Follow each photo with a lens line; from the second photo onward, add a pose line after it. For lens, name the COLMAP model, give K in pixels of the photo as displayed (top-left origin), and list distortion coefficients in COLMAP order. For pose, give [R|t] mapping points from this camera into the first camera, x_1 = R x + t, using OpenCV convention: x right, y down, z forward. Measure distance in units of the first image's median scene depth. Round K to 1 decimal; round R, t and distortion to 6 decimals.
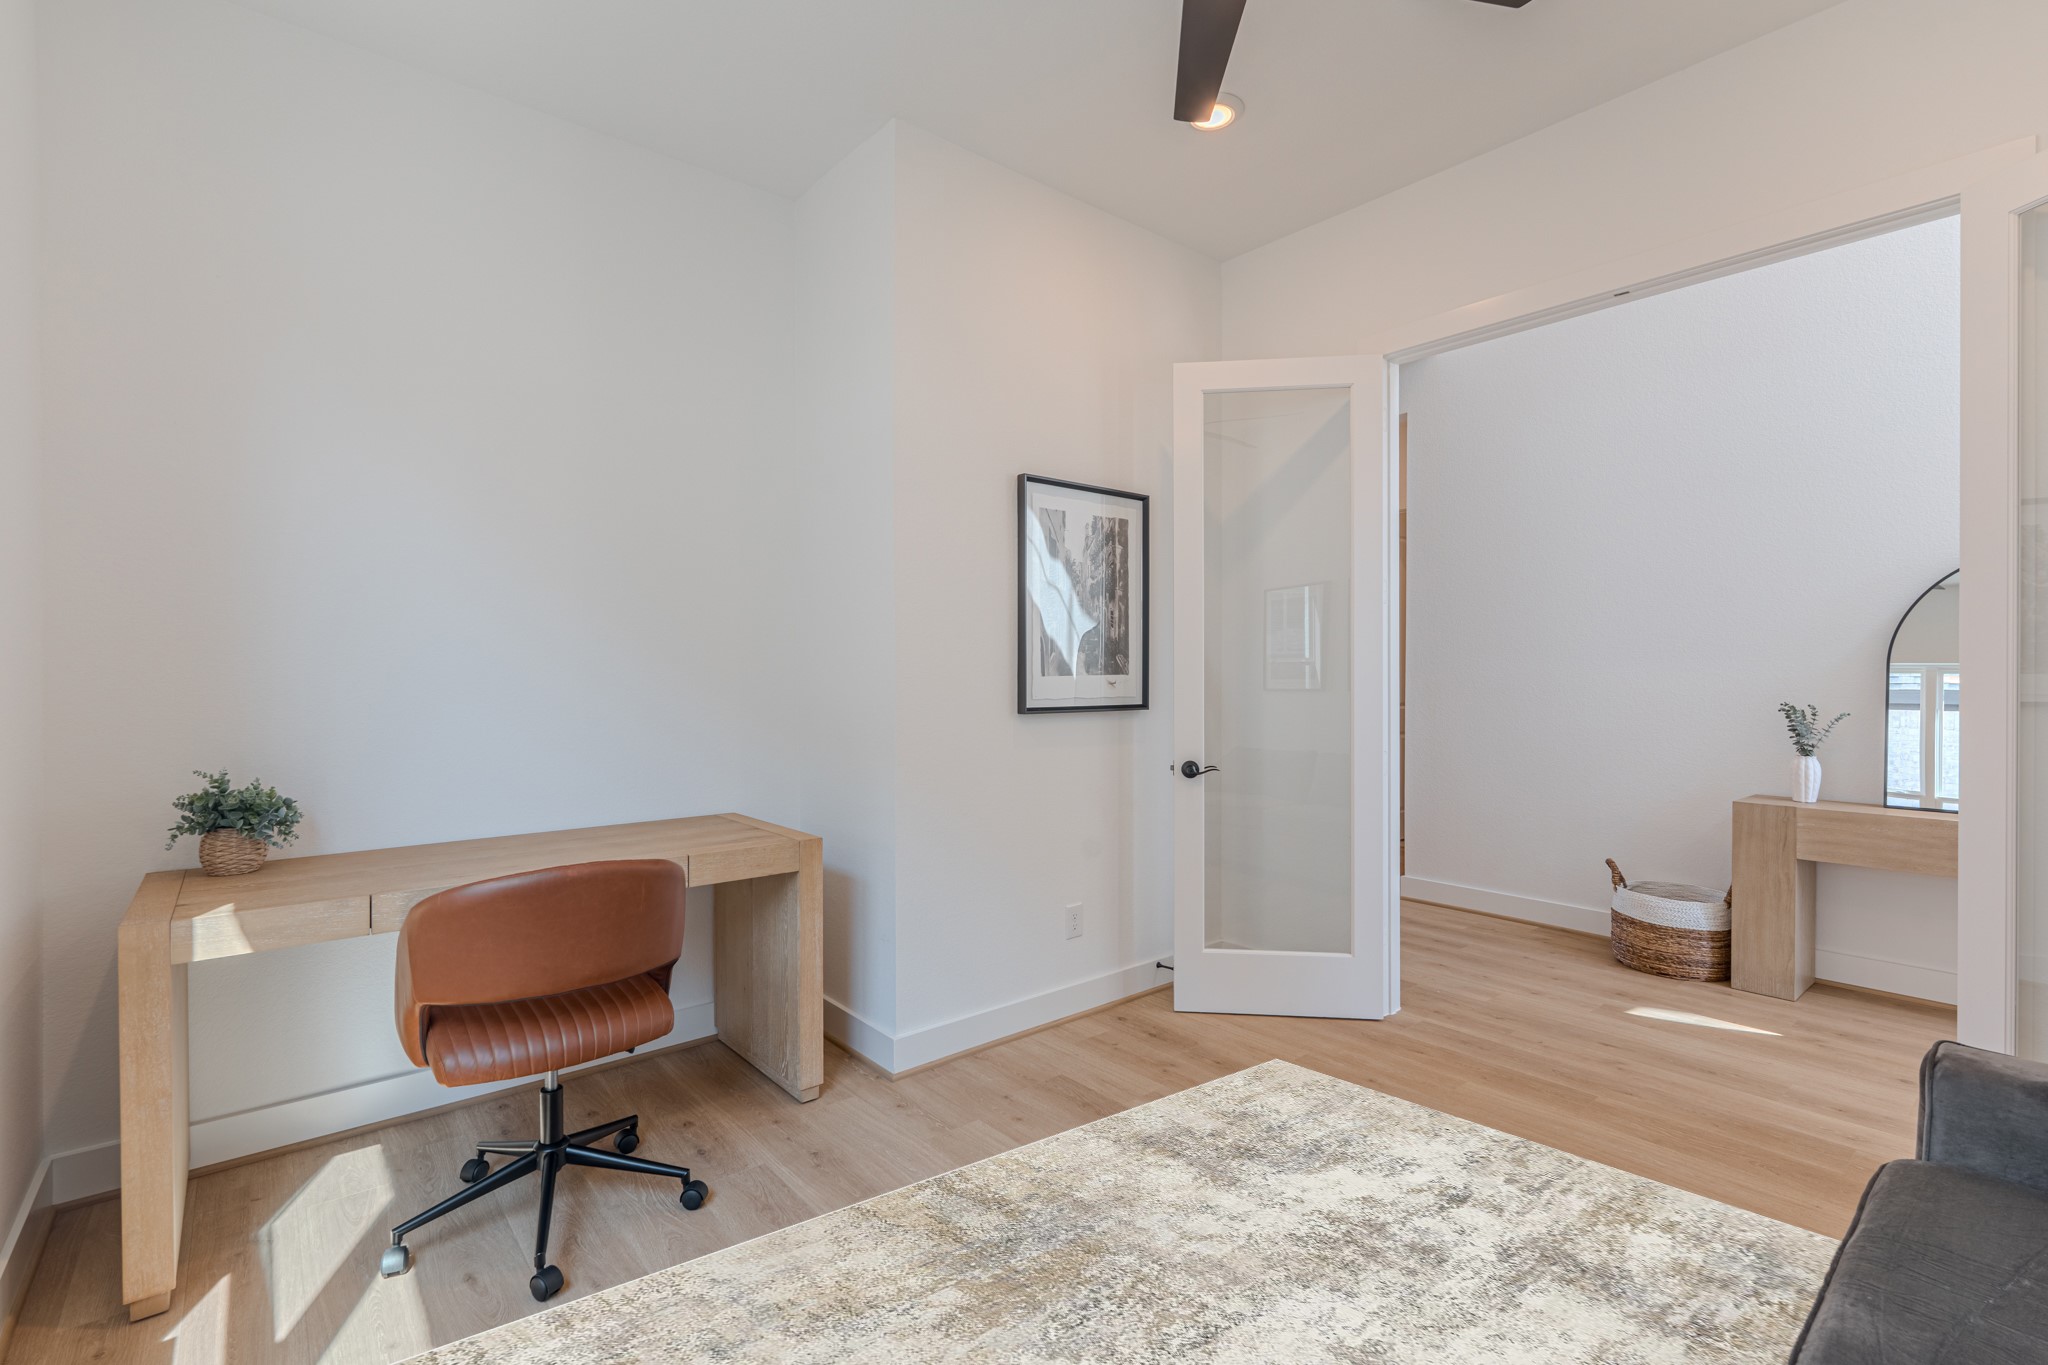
lens RADIAL K [[929.8, 0, 1018.0], [0, 929.8, 672.2], [0, 0, 1]] dist [0.000110, -0.000015]
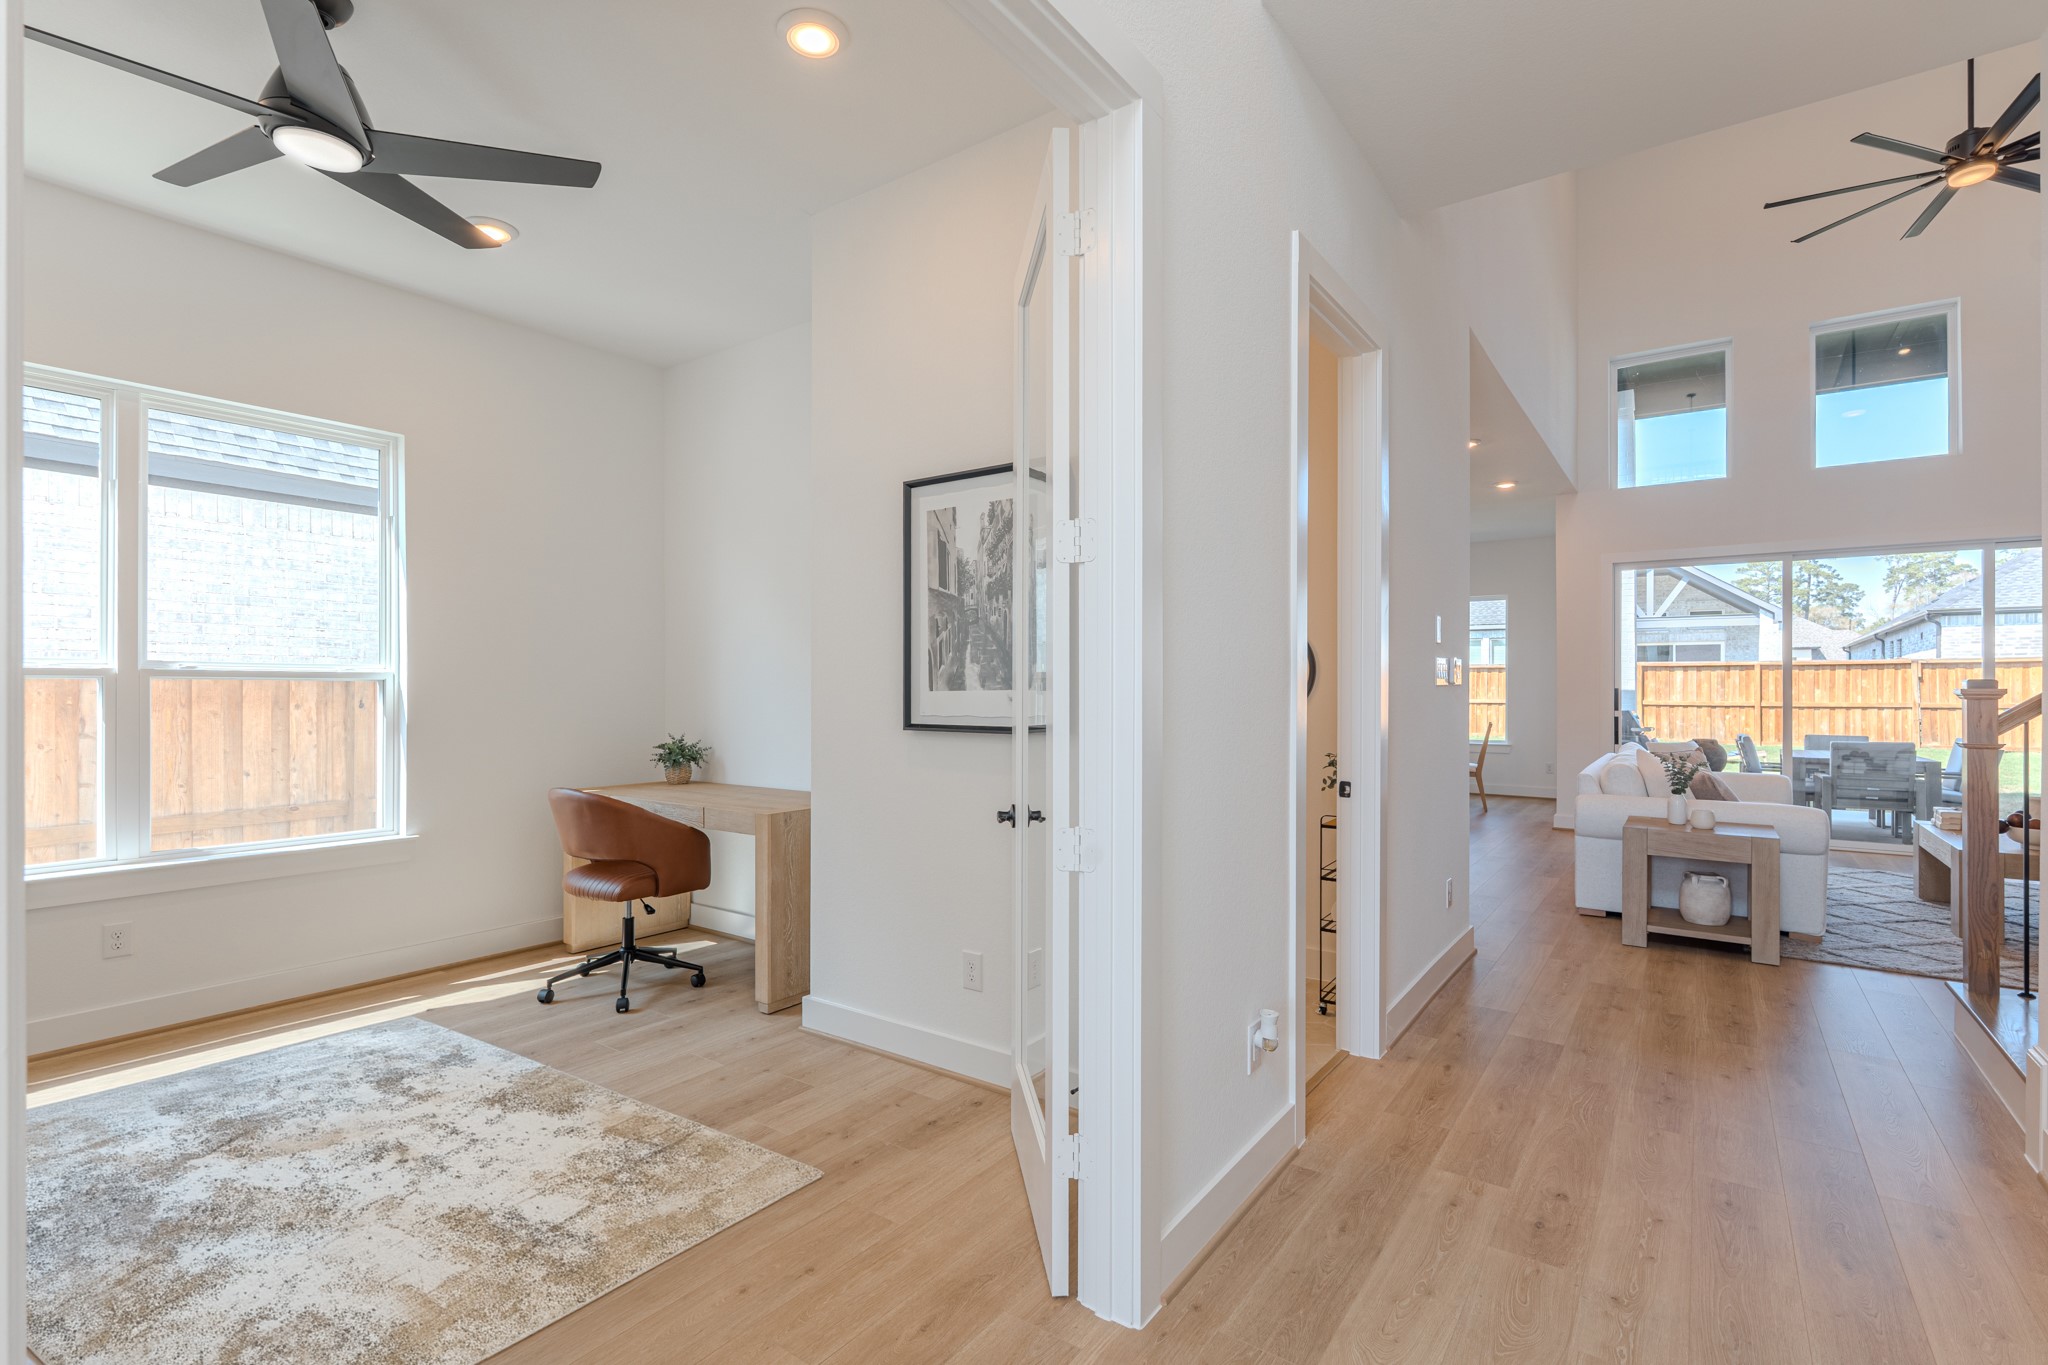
lens RADIAL K [[929.8, 0, 1021.1], [0, 929.8, 693.7], [0, 0, 1]] dist [0.000110, -0.000015]
pose [[0.249760, -0.000204, -0.968308, 0.966968], [-0.006355, 0.999978, -0.001850, 0.008600], [0.968287, 0.006616, 0.249753, 0.866741]]
